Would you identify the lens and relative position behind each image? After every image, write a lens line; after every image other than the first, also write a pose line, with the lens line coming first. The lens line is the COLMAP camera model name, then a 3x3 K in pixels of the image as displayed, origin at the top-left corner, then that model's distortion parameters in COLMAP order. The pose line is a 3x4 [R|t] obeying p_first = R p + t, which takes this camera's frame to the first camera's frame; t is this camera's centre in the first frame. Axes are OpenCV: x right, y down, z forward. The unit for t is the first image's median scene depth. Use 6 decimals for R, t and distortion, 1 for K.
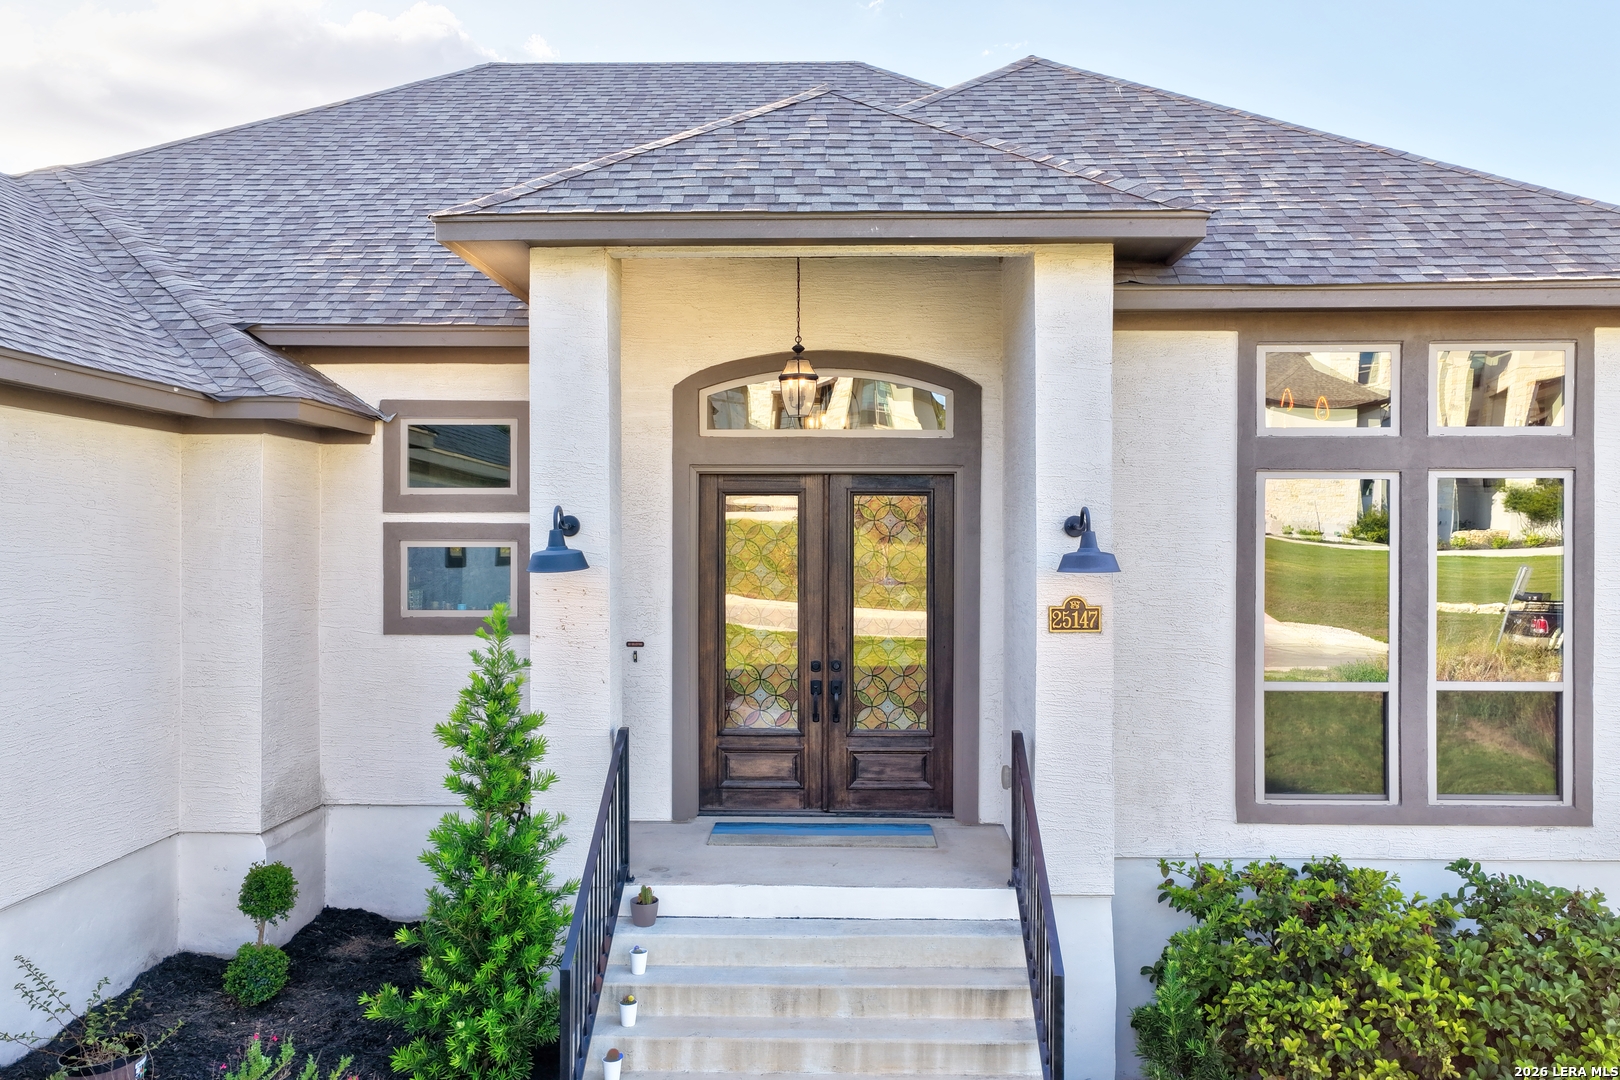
lens RADIAL K [[1343.2, 0, 803.1], [0, 1343.2, 545.0], [0, 0, 1]] dist [-0.010402, 0.030498]
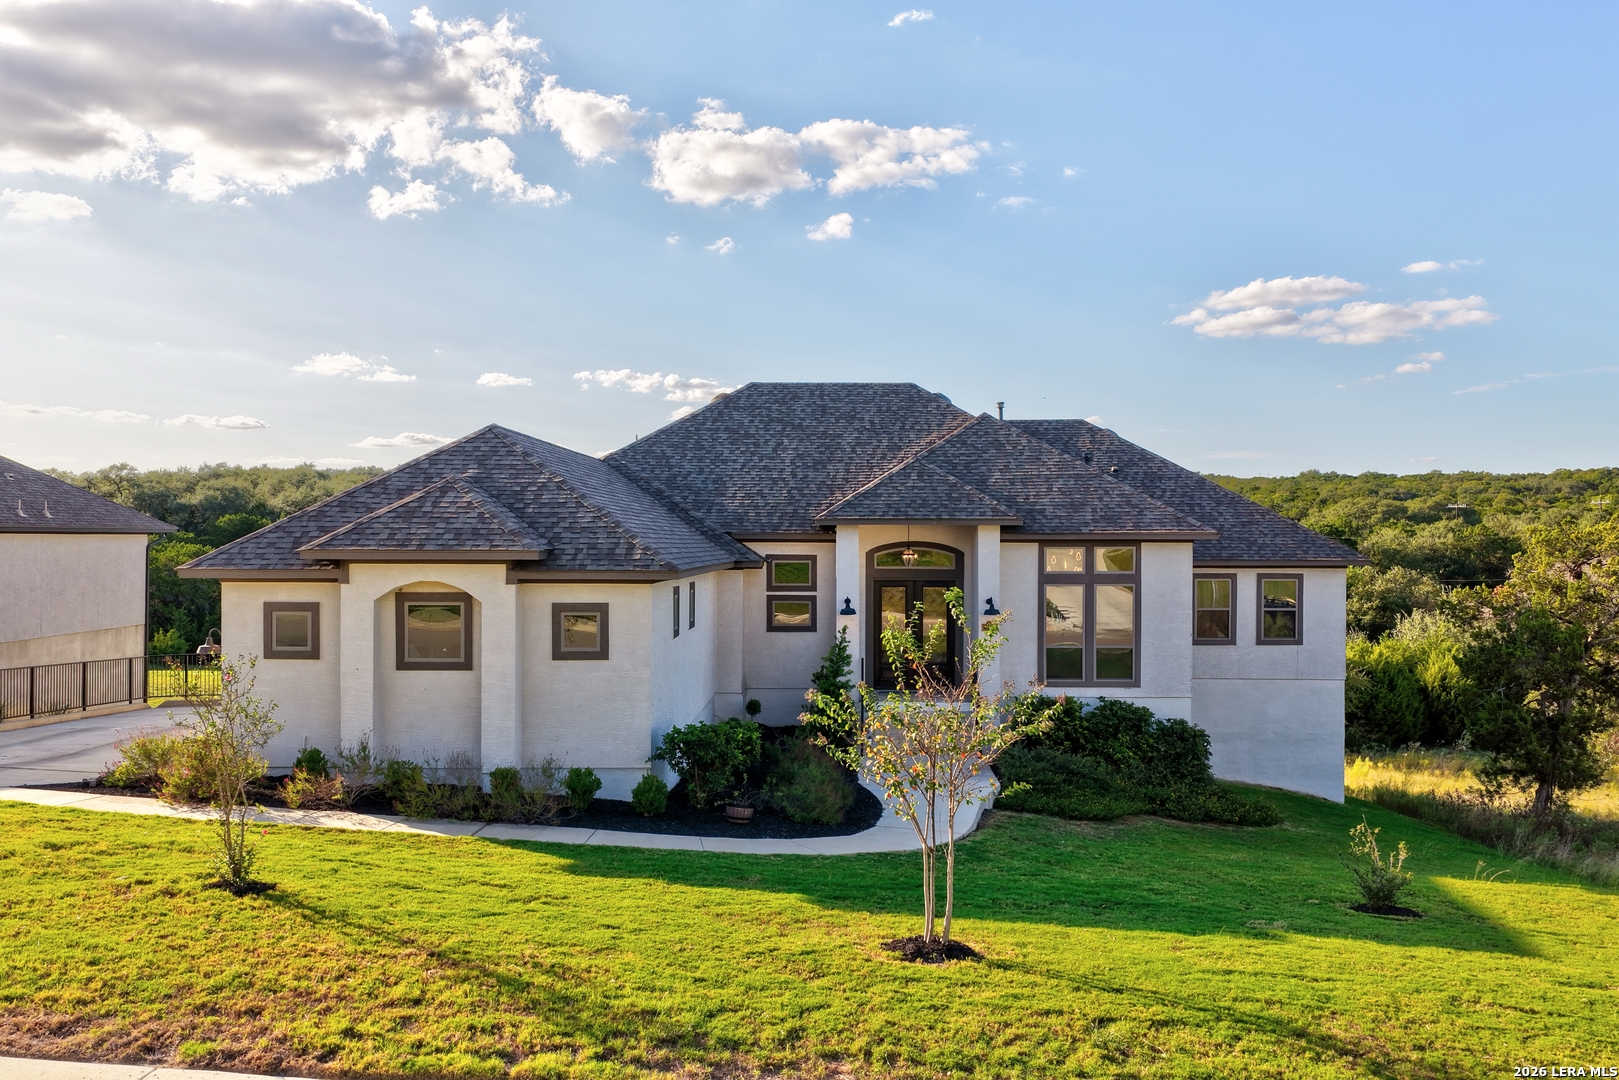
lens RADIAL K [[1342.4, 0, 802.6], [0, 1342.4, 545.0], [0, 0, 1]] dist [-0.010402, 0.030498]
pose [[0.999997, 0.000387, 0.002554, -0.289286], [-0.000388, 1.000000, 0.000358, -0.156834], [-0.002554, -0.000359, 0.999997, -2.446379]]
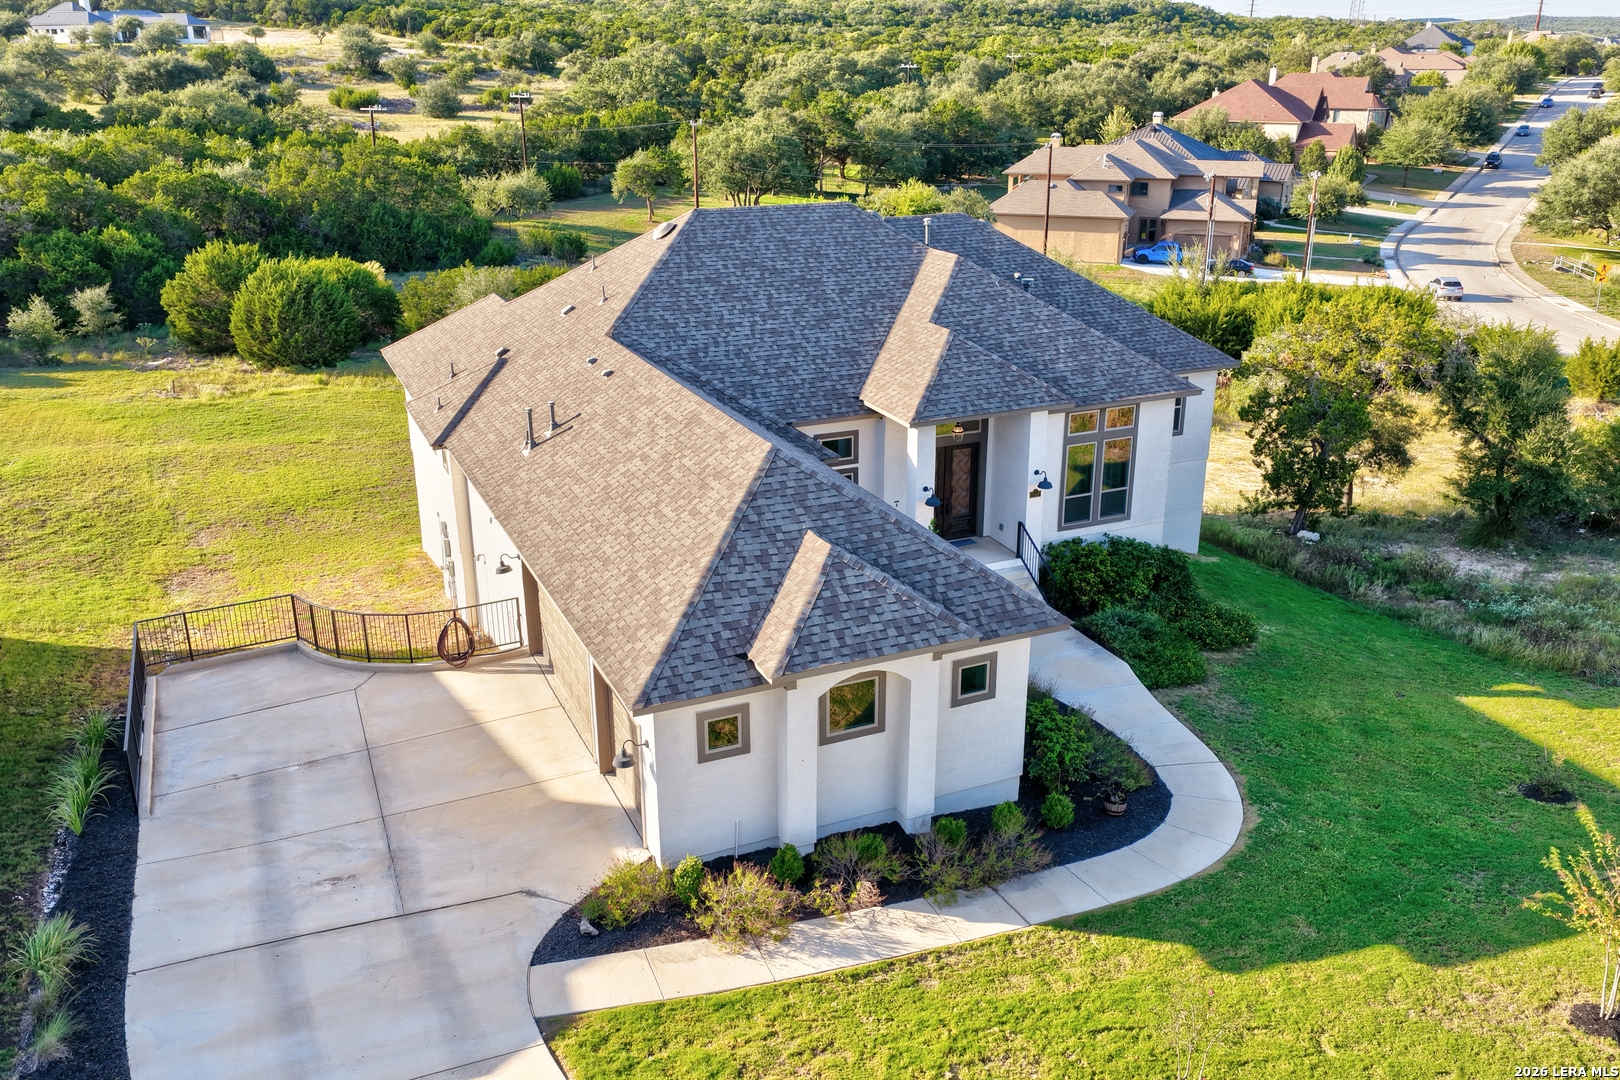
lens RADIAL K [[1343.2, 0, 803.1], [0, 1343.2, 545.0], [0, 0, 1]] dist [-0.010402, 0.030498]
pose [[0.900546, -0.158251, 0.404936, -1.976391], [0.007815, 0.937142, 0.348859, -1.151493], [-0.434690, -0.311000, 0.845177, -2.047262]]
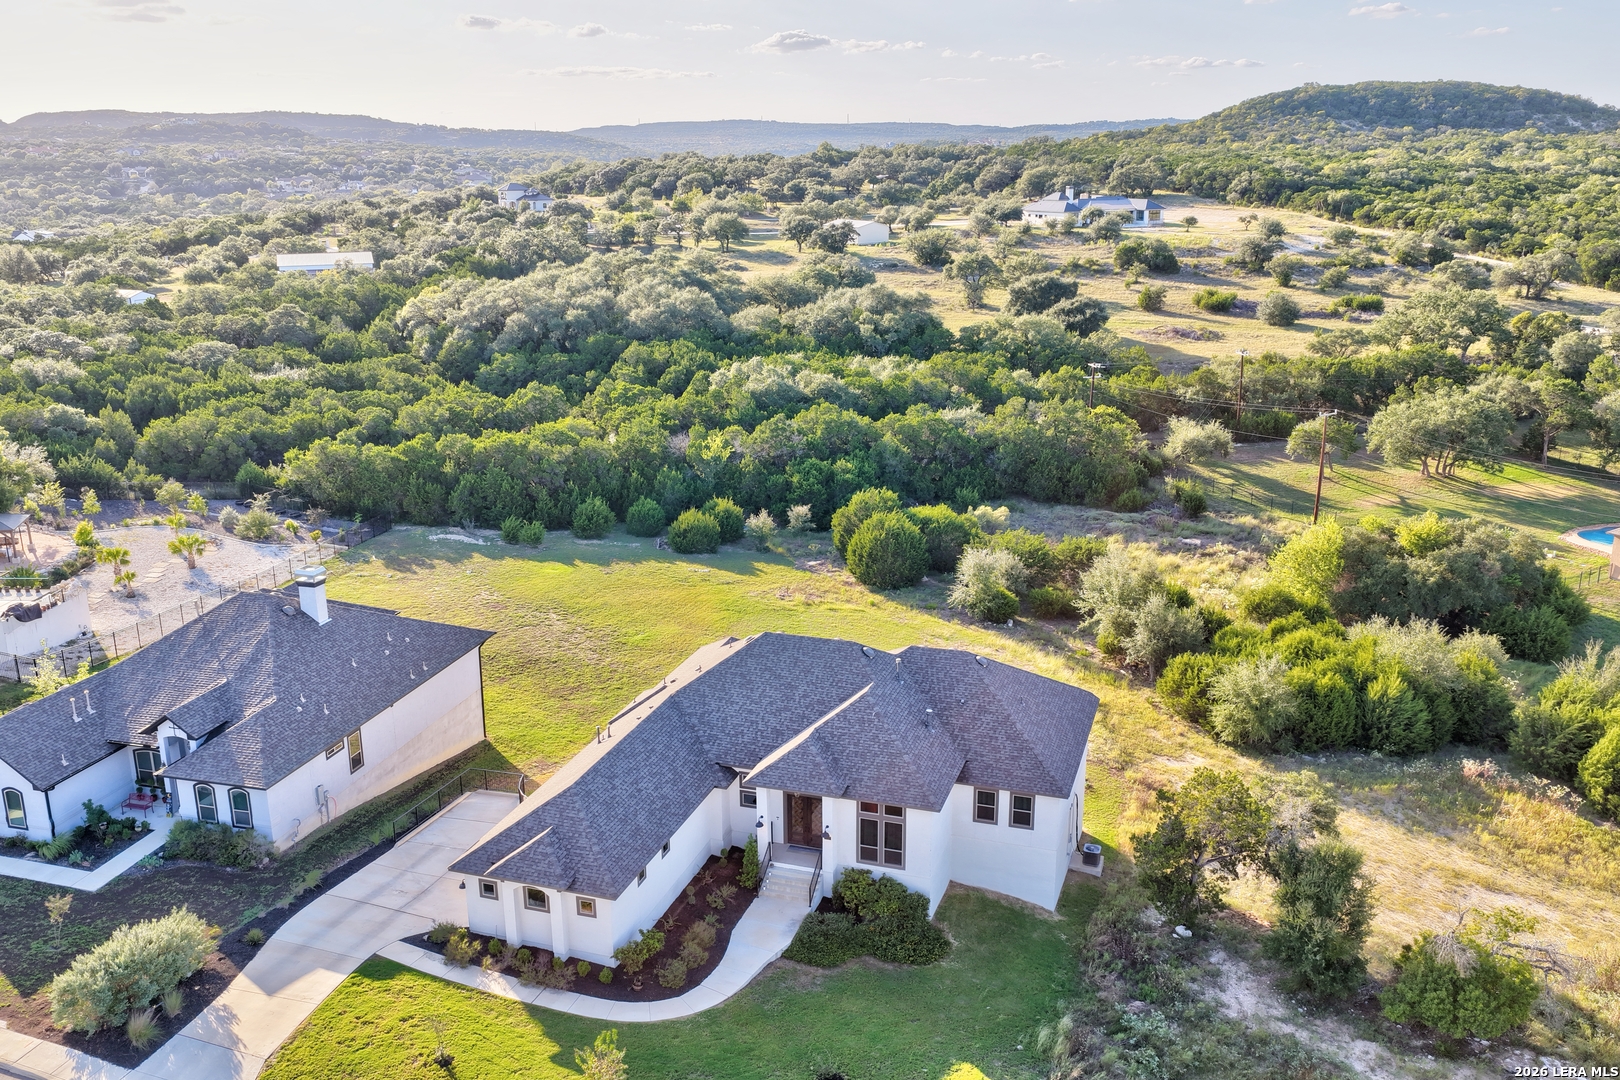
lens RADIAL K [[1343.2, 0, 803.1], [0, 1343.2, 545.0], [0, 0, 1]] dist [-0.010402, 0.030498]
pose [[0.958291, 0.069172, -0.277296, 1.878928], [0.010492, 0.961098, 0.276008, -3.300451], [0.285600, -0.267406, 0.920286, -5.042150]]
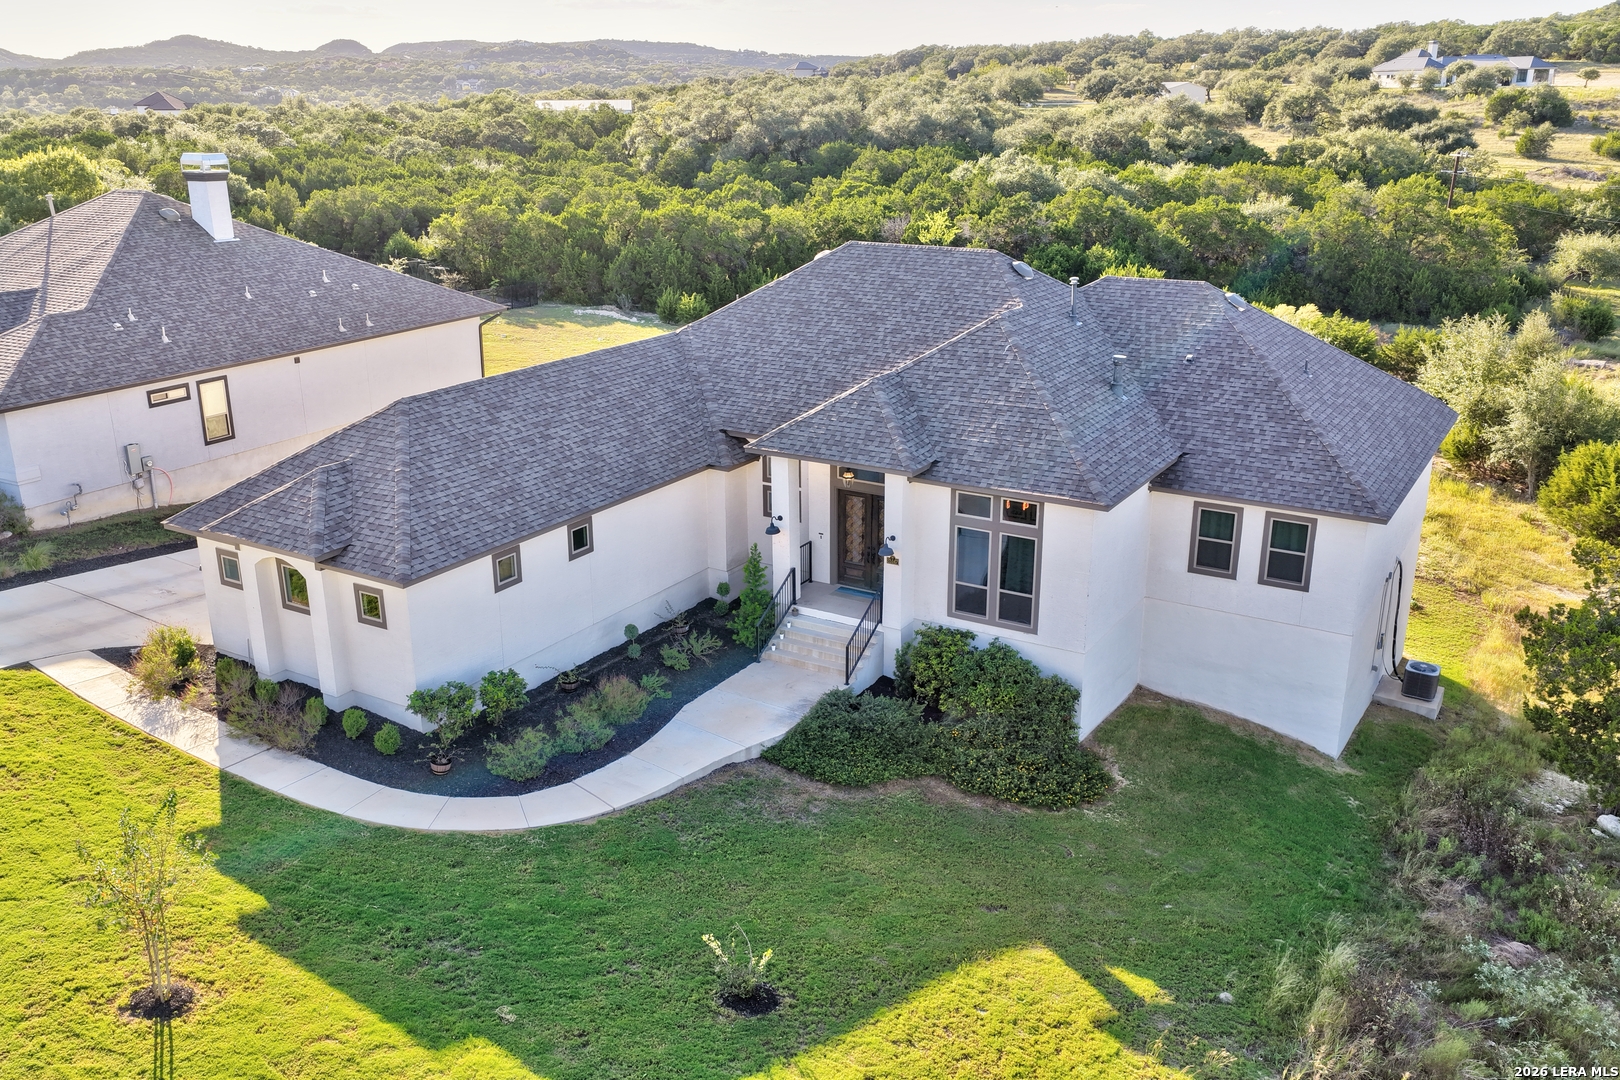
lens RADIAL K [[1343.2, 0, 803.1], [0, 1343.2, 545.0], [0, 0, 1]] dist [-0.010402, 0.030498]
pose [[0.869350, 0.150512, -0.470719, 1.679622], [0.006307, 0.949037, 0.315102, -1.133329], [0.494156, -0.276903, 0.824096, -2.153654]]
